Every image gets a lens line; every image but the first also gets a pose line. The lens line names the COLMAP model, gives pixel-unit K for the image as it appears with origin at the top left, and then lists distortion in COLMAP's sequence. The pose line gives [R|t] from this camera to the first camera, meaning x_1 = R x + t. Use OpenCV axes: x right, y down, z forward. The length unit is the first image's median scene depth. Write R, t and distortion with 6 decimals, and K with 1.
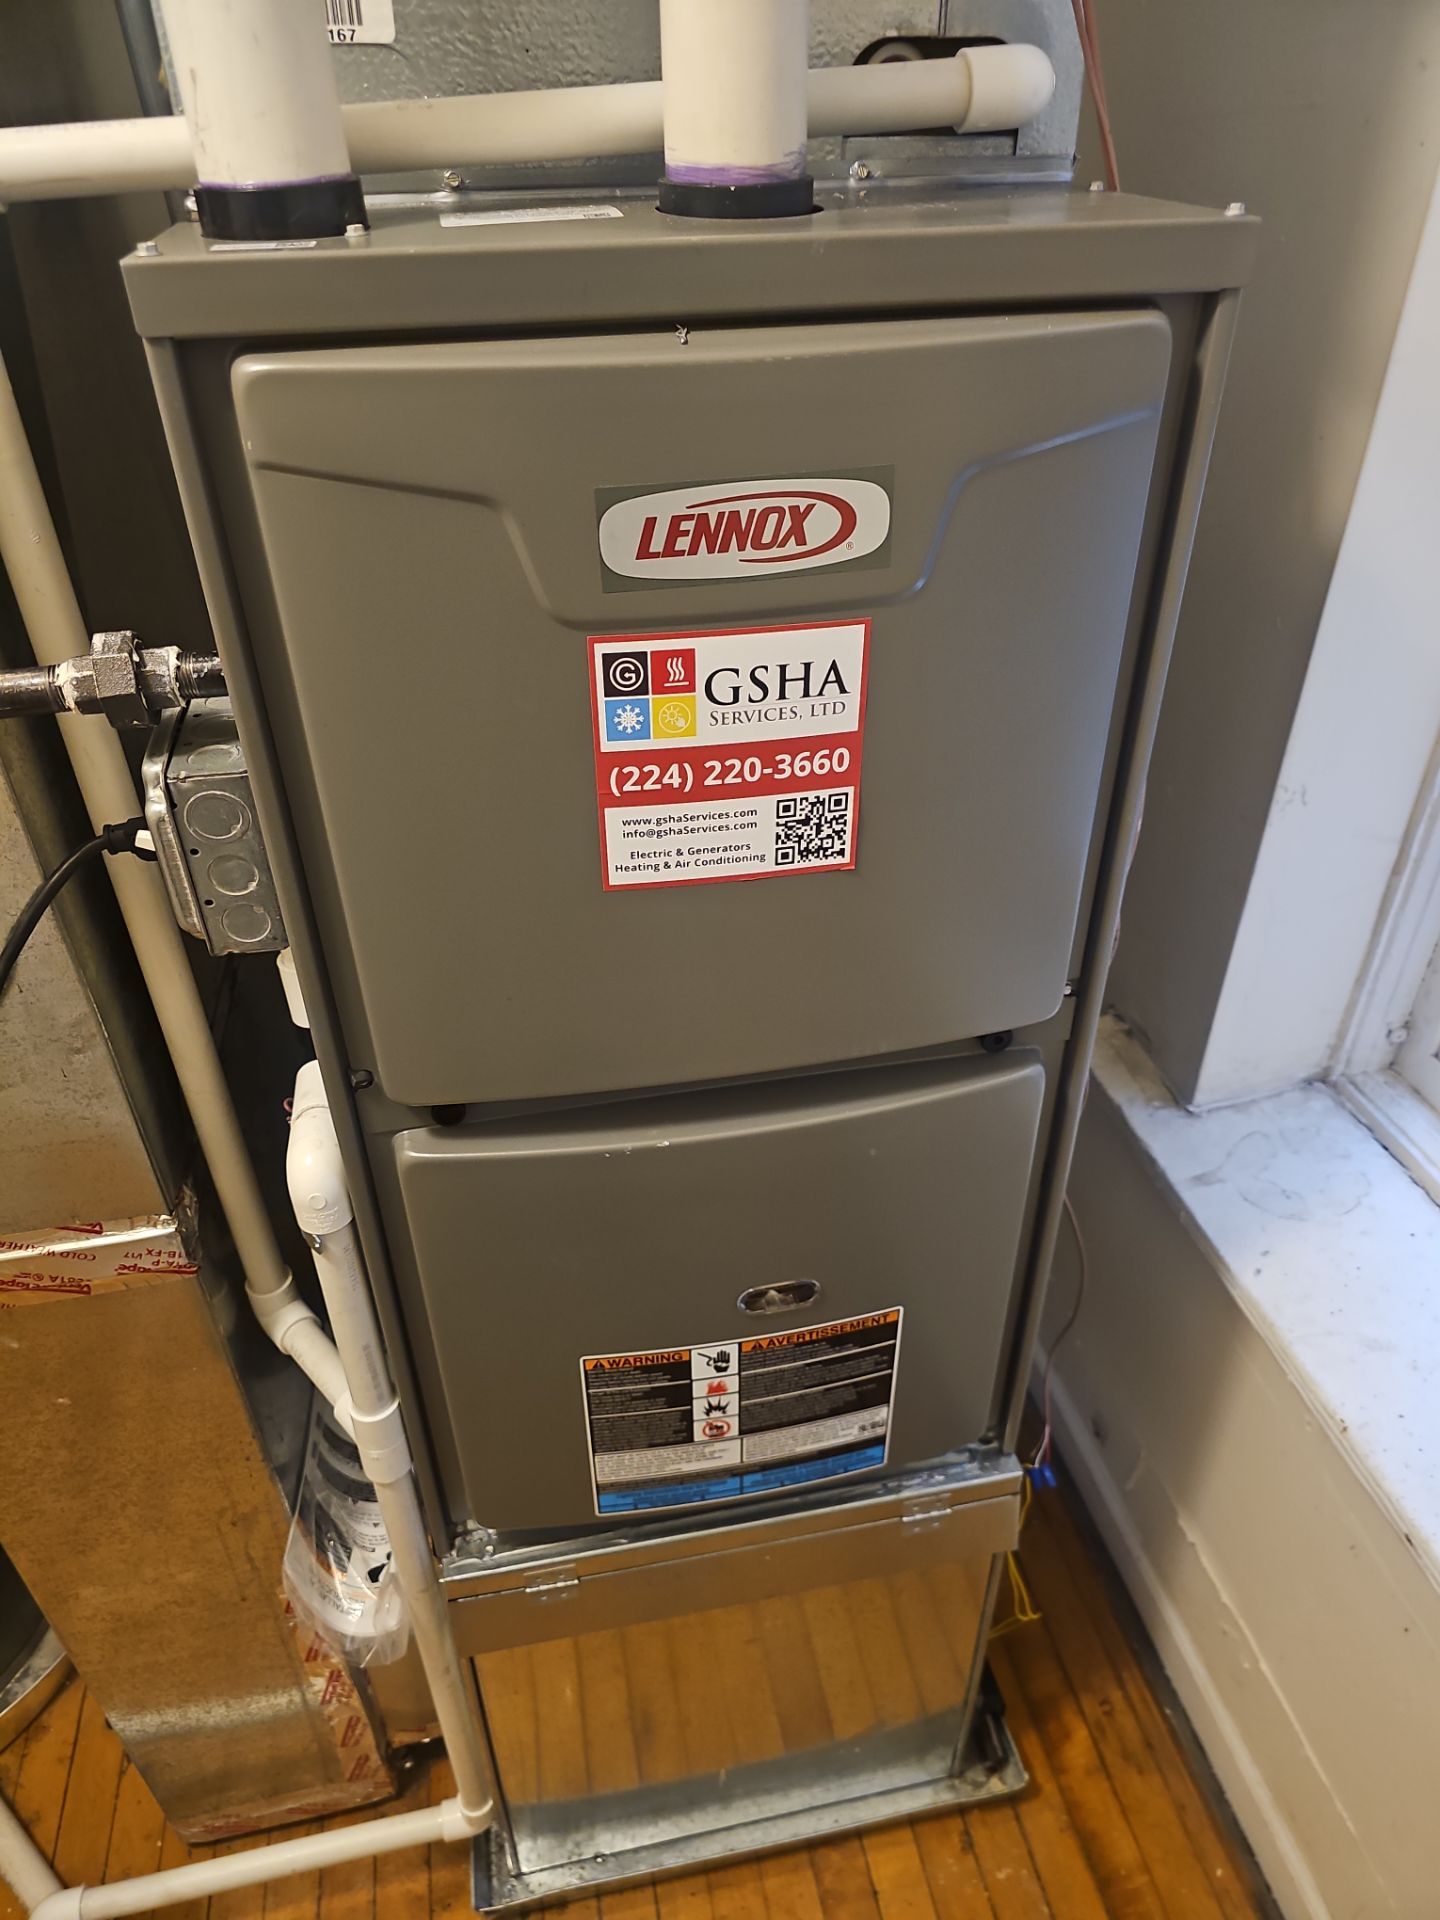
lens RADIAL K [[1255.3, 0, 728.2], [0, 1255.3, 979.4], [0, 0, 1]] dist [0.035552, -0.041925]
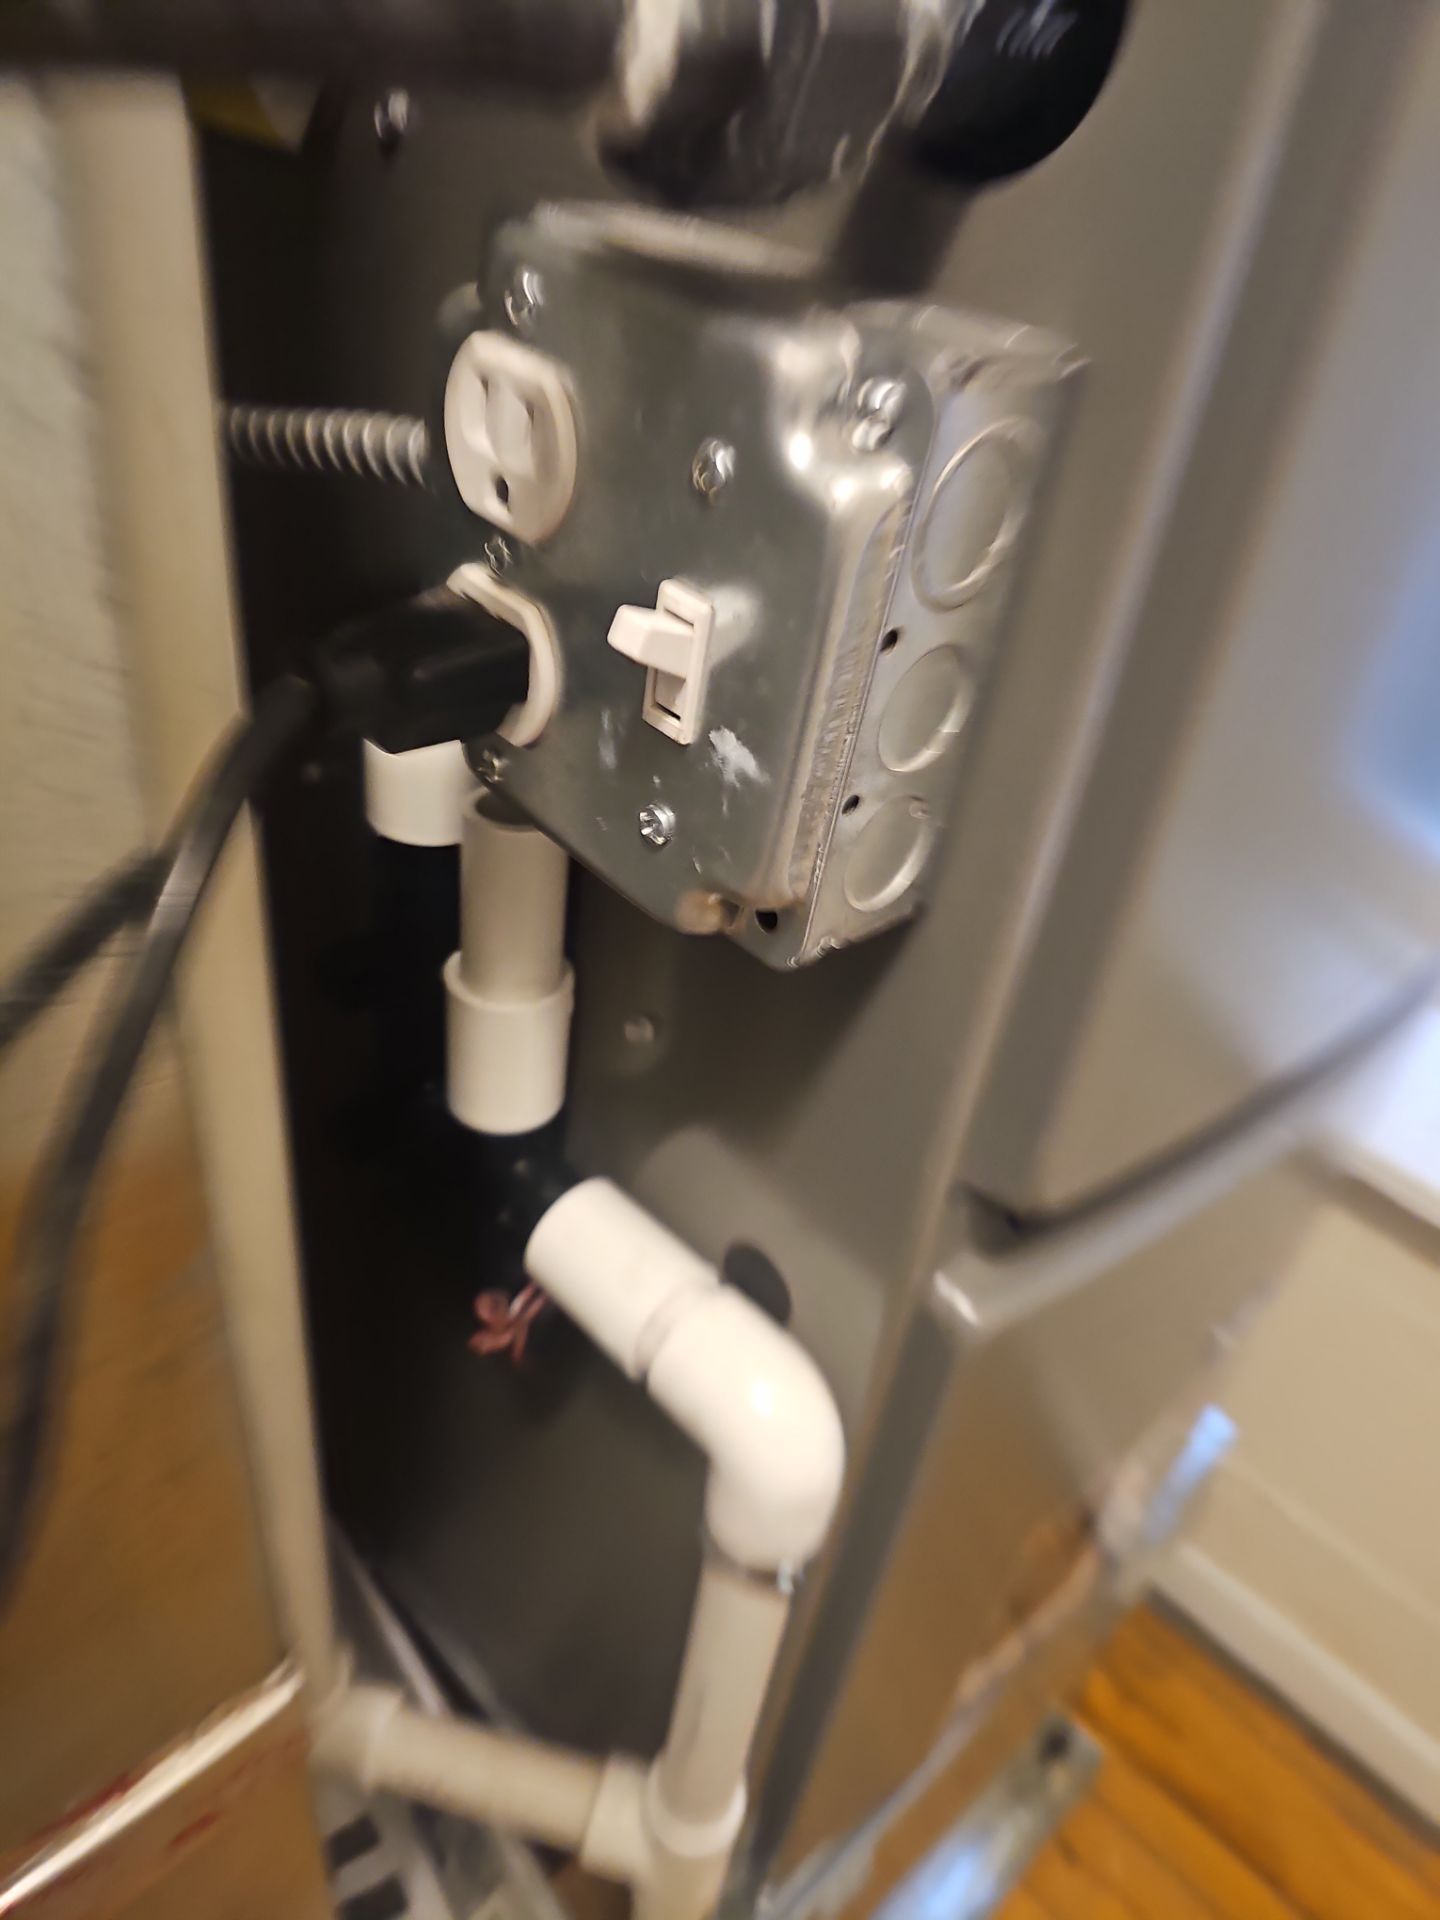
lens RADIAL K [[1315.7, 0, 723.3], [0, 1315.7, 978.5], [0, 0, 1]] dist [-0.026903, -0.002787]
pose [[0.836619, -0.223596, 0.500073, -0.678804], [0.199832, 0.974565, 0.101437, -0.063035], [-0.510035, 0.015066, 0.860022, 0.778232]]
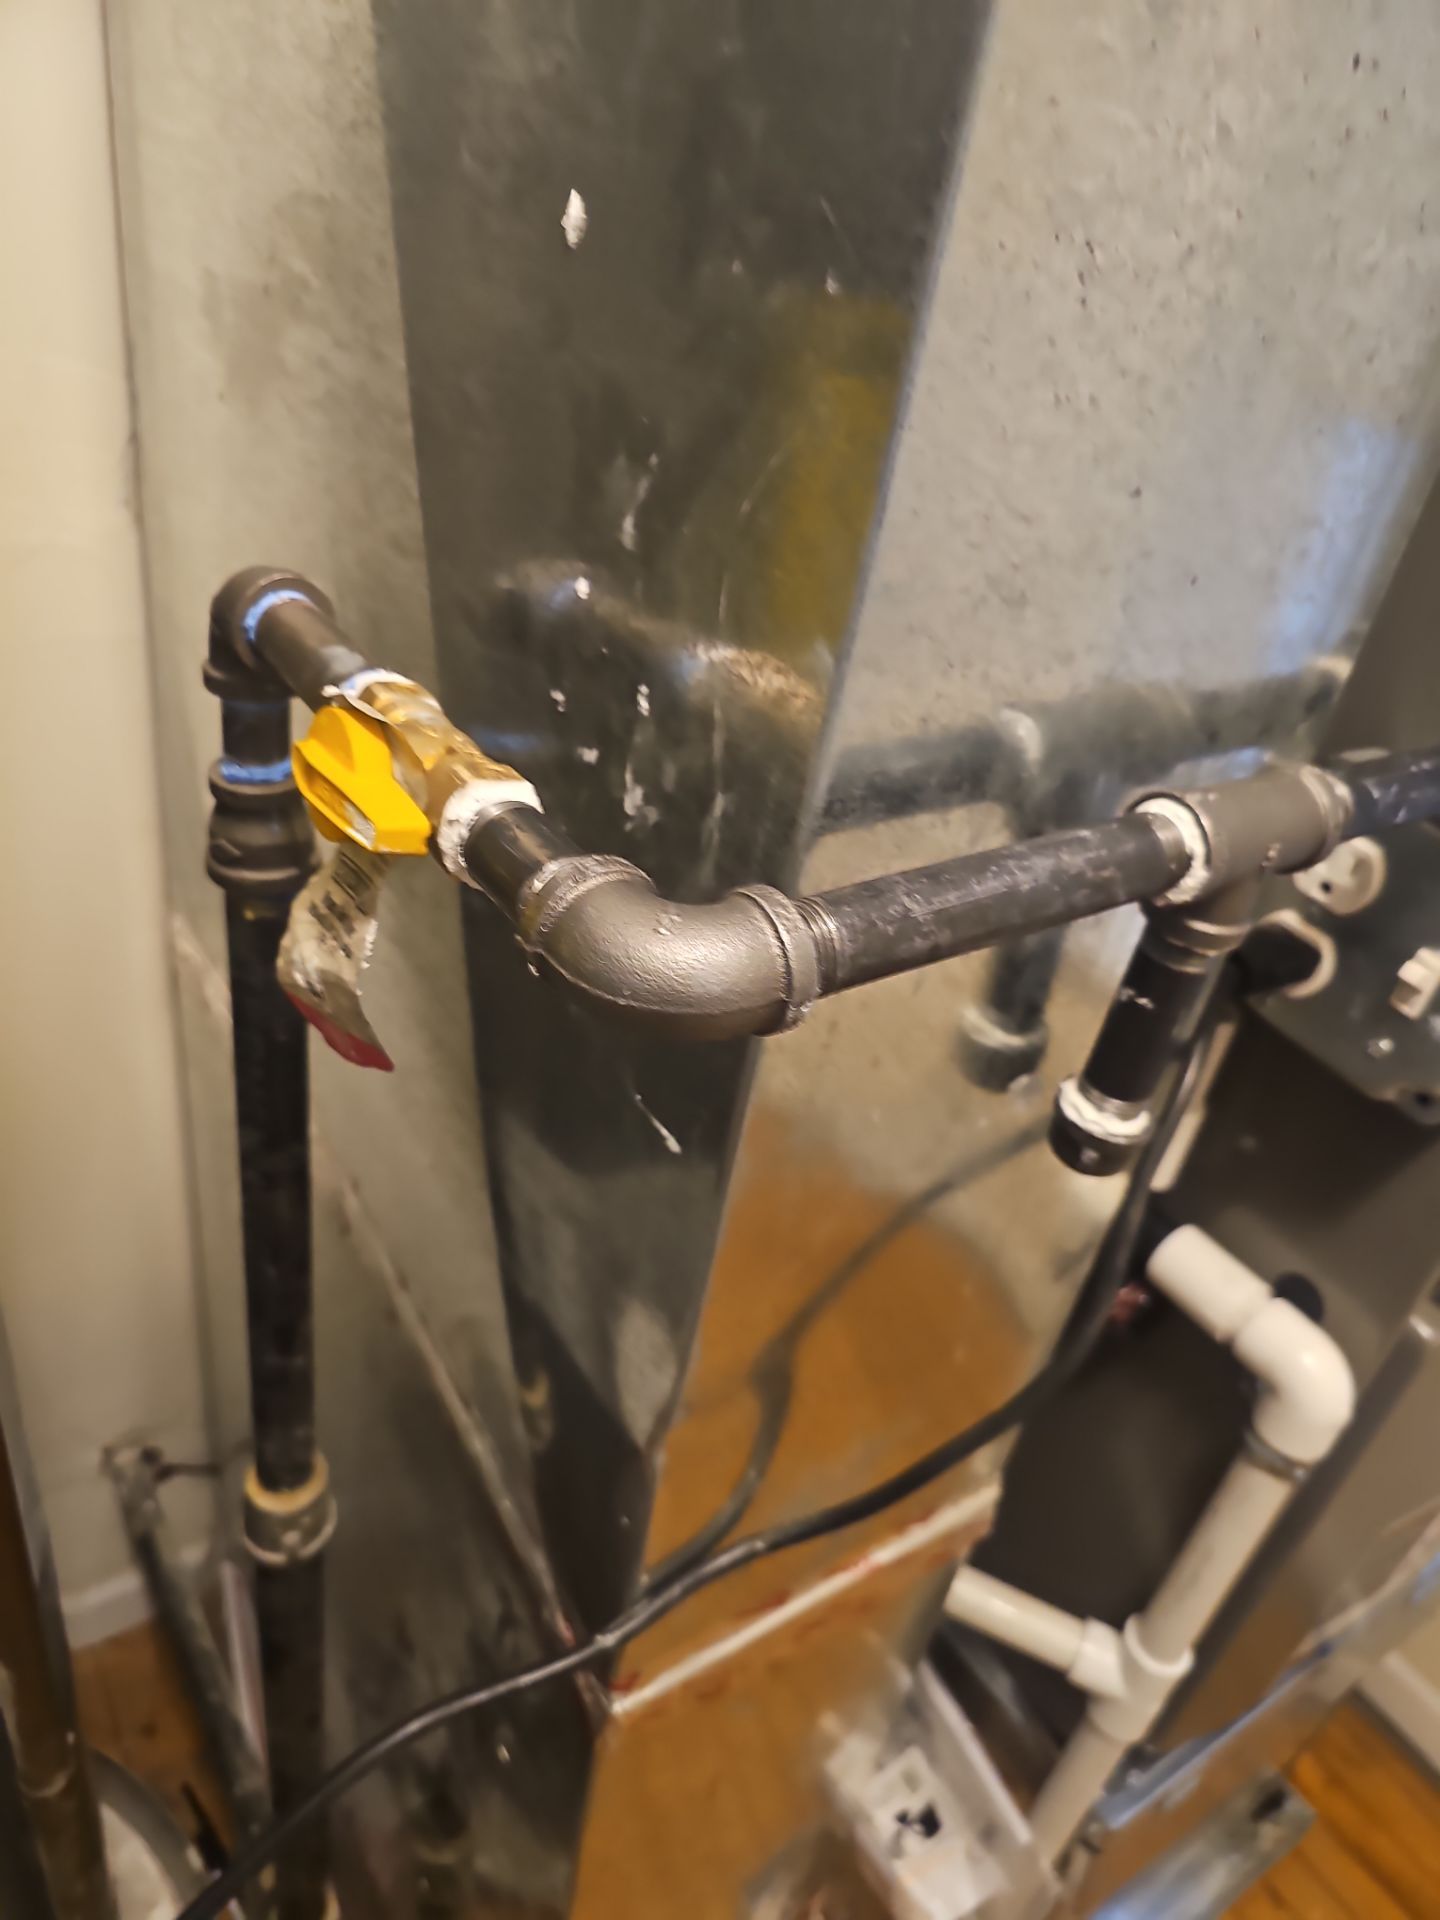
lens RADIAL K [[1315.7, 0, 740.4], [0, 1315.7, 989.9], [0, 0, 1]] dist [-0.026903, -0.002787]
pose [[0.907576, -0.073850, 0.413343, -1.205423], [0.073922, 0.997138, 0.015843, -0.153334], [-0.413331, 0.016176, 0.910437, 0.531165]]
